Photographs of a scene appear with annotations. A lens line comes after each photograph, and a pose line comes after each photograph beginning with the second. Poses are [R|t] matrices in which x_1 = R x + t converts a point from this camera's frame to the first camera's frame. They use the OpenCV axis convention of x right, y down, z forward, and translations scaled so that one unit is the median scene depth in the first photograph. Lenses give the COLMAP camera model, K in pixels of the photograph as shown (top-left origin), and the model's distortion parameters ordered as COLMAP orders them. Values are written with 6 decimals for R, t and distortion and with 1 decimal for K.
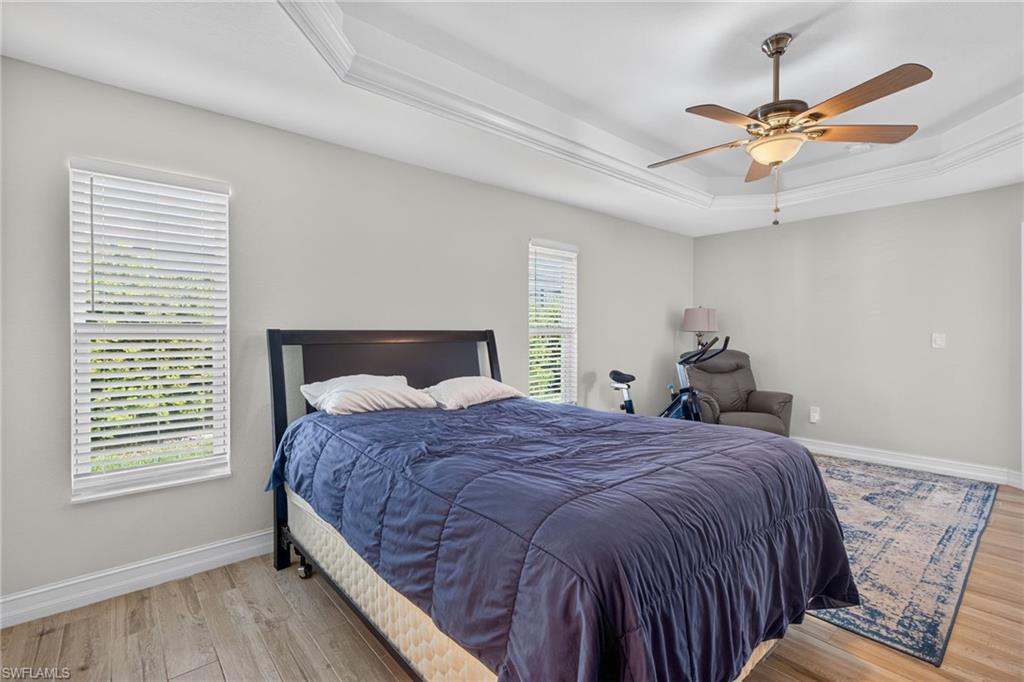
lens RADIAL K [[474.2, 0, 508.0], [0, 474.2, 340.8], [0, 0, 1]] dist [0.001266, 0.000357]
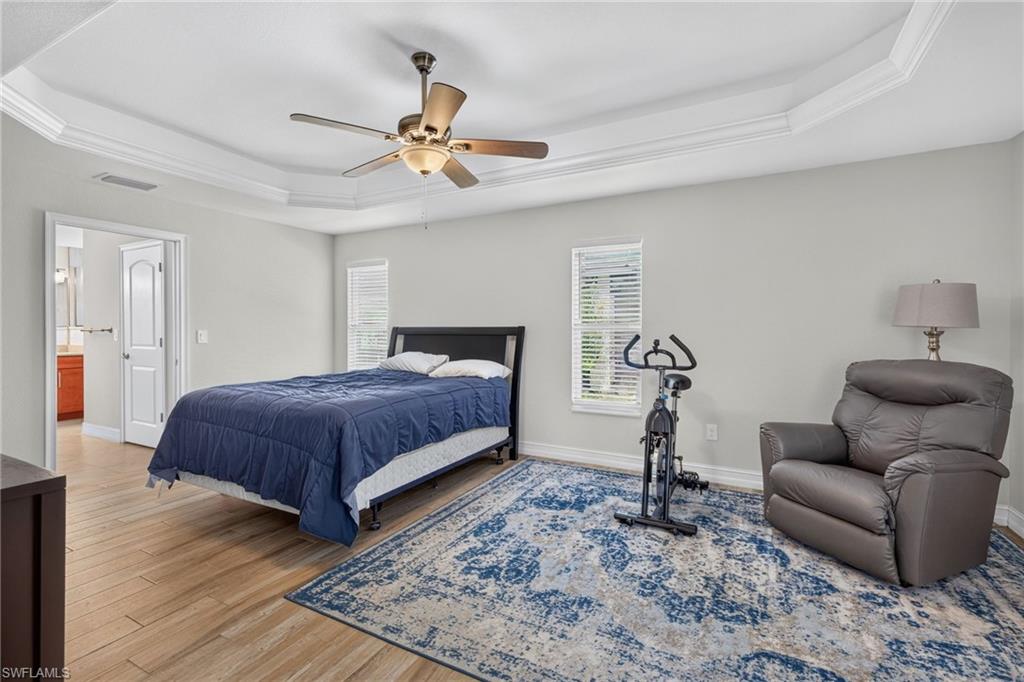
lens RADIAL K [[460.8, 0, 510.1], [0, 460.8, 336.3], [0, 0, 1]] dist [0.001729, 0.000143]
pose [[0.354479, 0.018220, -0.934886, 2.027602], [-0.015605, 0.999786, 0.013568, -0.022440], [0.934934, 0.009779, 0.354688, 1.013780]]
